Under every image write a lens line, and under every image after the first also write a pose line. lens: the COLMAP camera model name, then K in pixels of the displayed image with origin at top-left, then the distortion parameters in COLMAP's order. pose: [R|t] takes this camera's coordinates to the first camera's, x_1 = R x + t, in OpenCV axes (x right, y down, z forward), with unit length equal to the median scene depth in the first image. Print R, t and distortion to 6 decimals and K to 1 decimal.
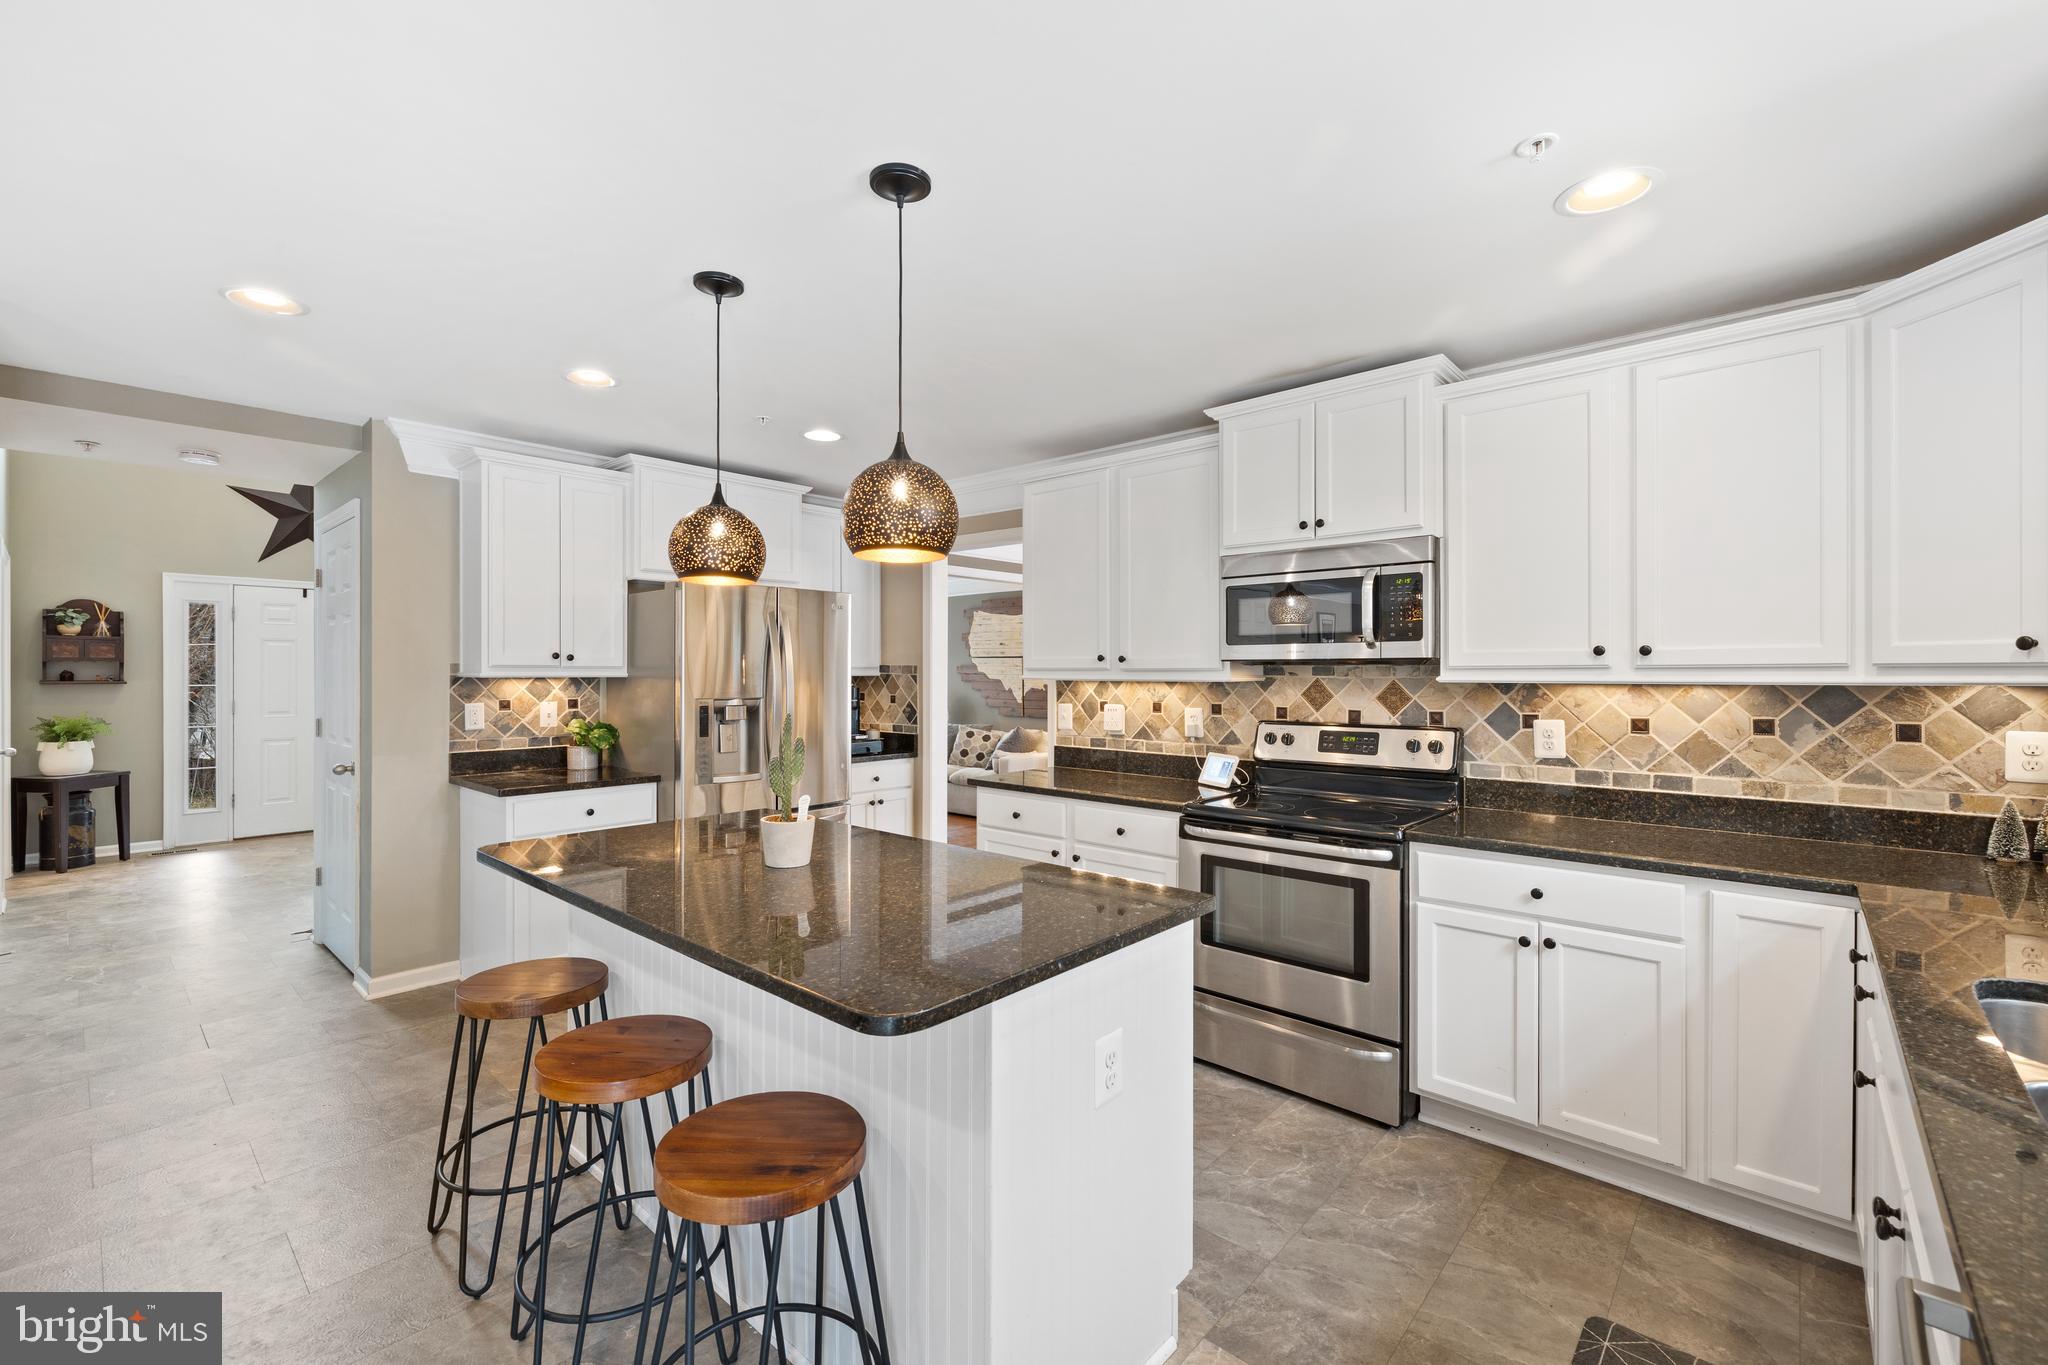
lens RADIAL K [[863.2, 0, 1021.6], [0, 863.2, 670.0], [0, 0, 1]] dist [0.001492, -0.000668]
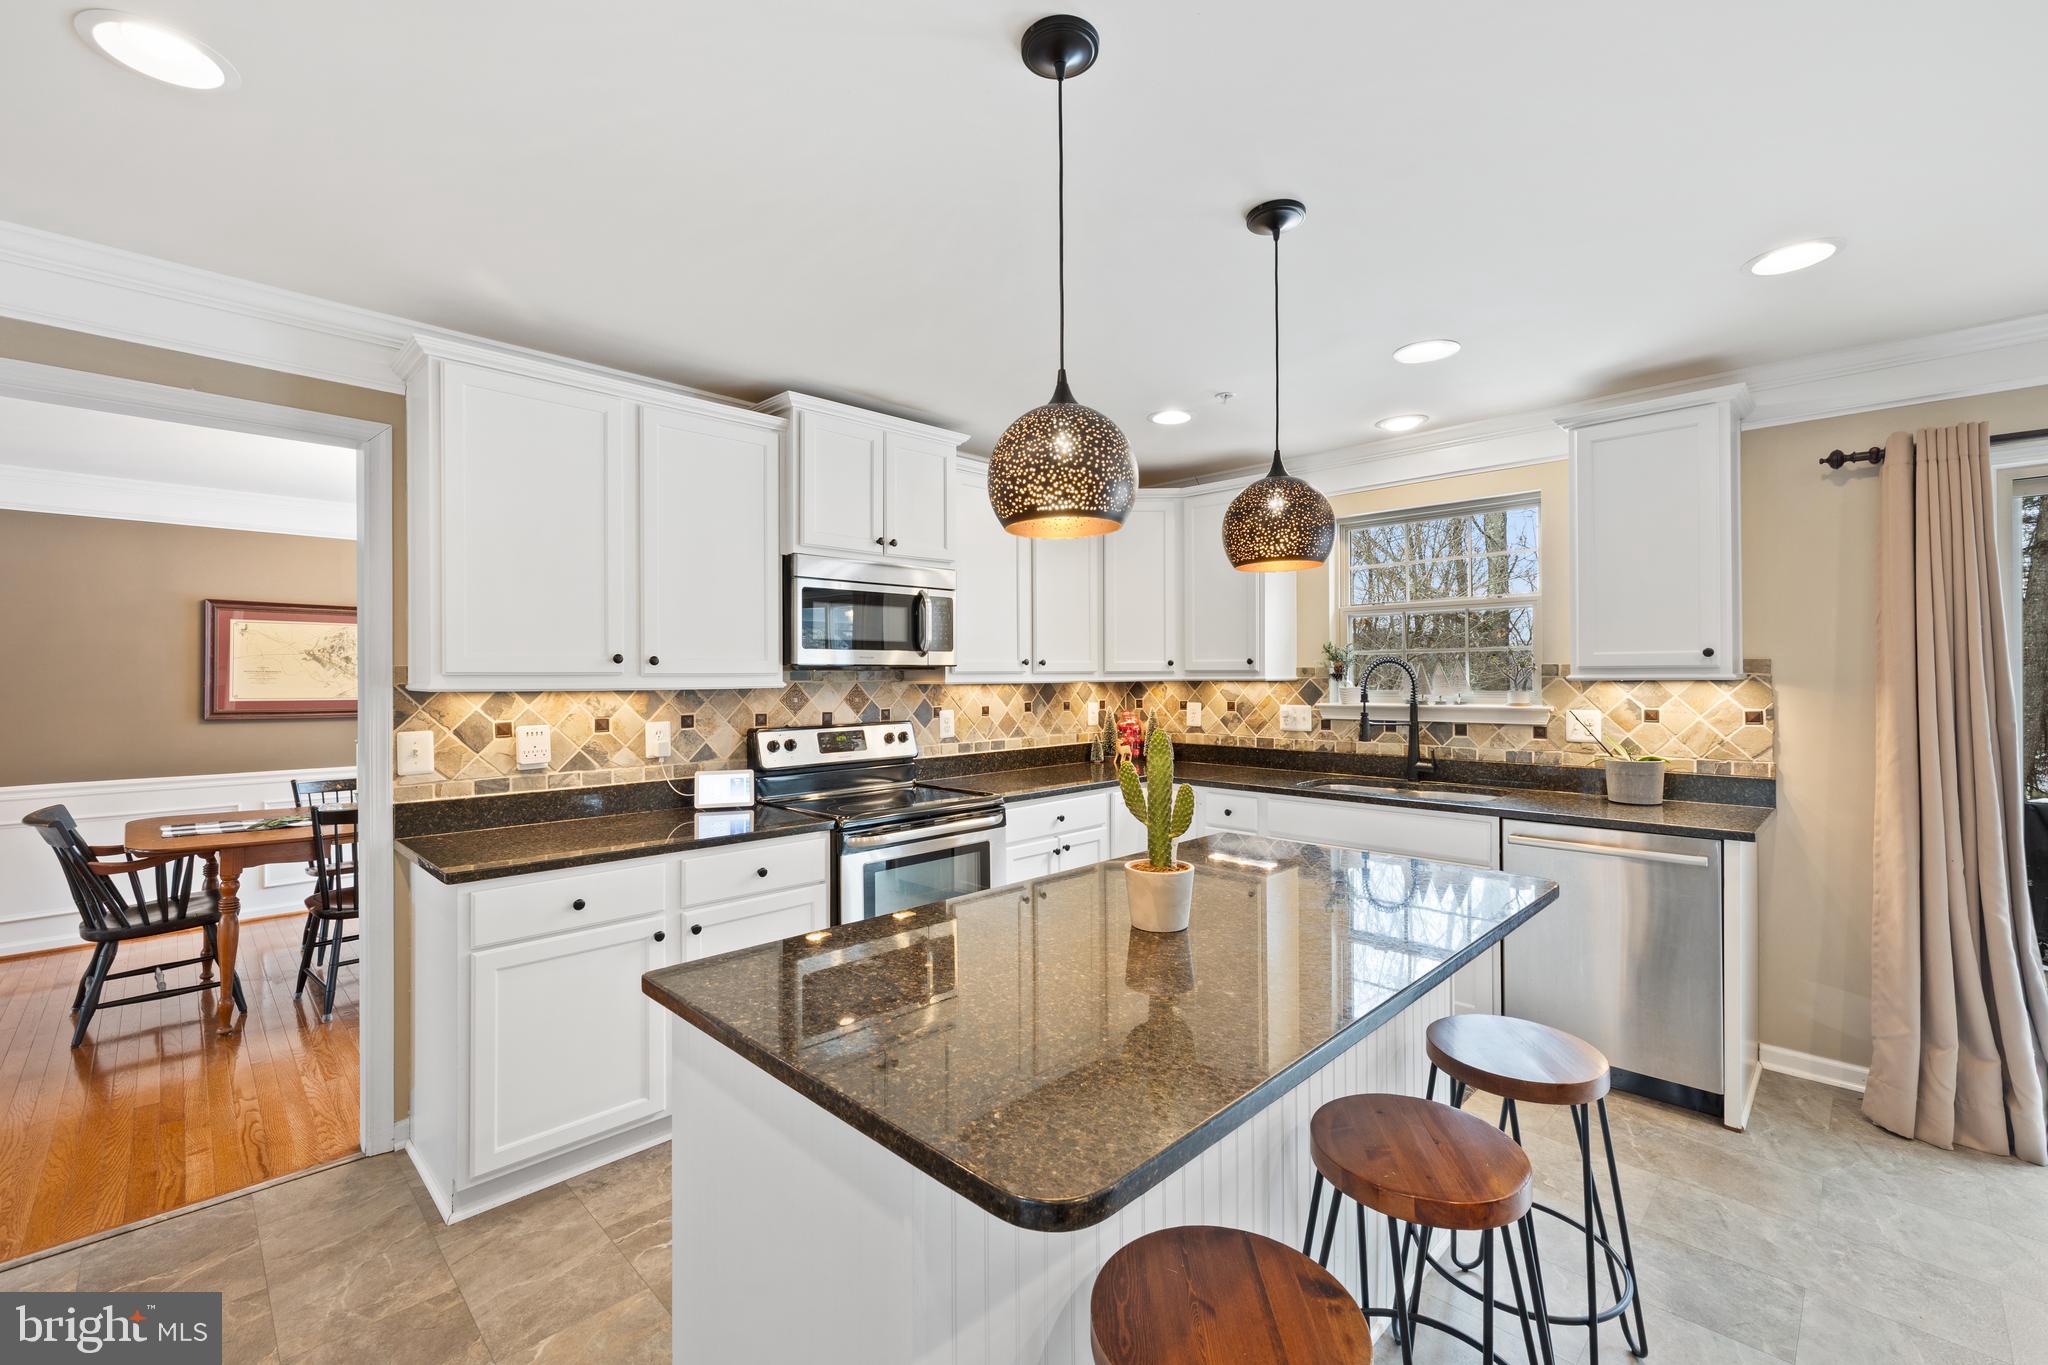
lens RADIAL K [[863.2, 0, 1020.2], [0, 863.2, 675.5], [0, 0, 1]] dist [0.001492, -0.000668]
pose [[0.056780, -0.000407, 0.998387, -0.656639], [0.002821, 0.999996, 0.000247, 0.000897], [-0.998383, 0.002802, 0.056781, 0.672531]]
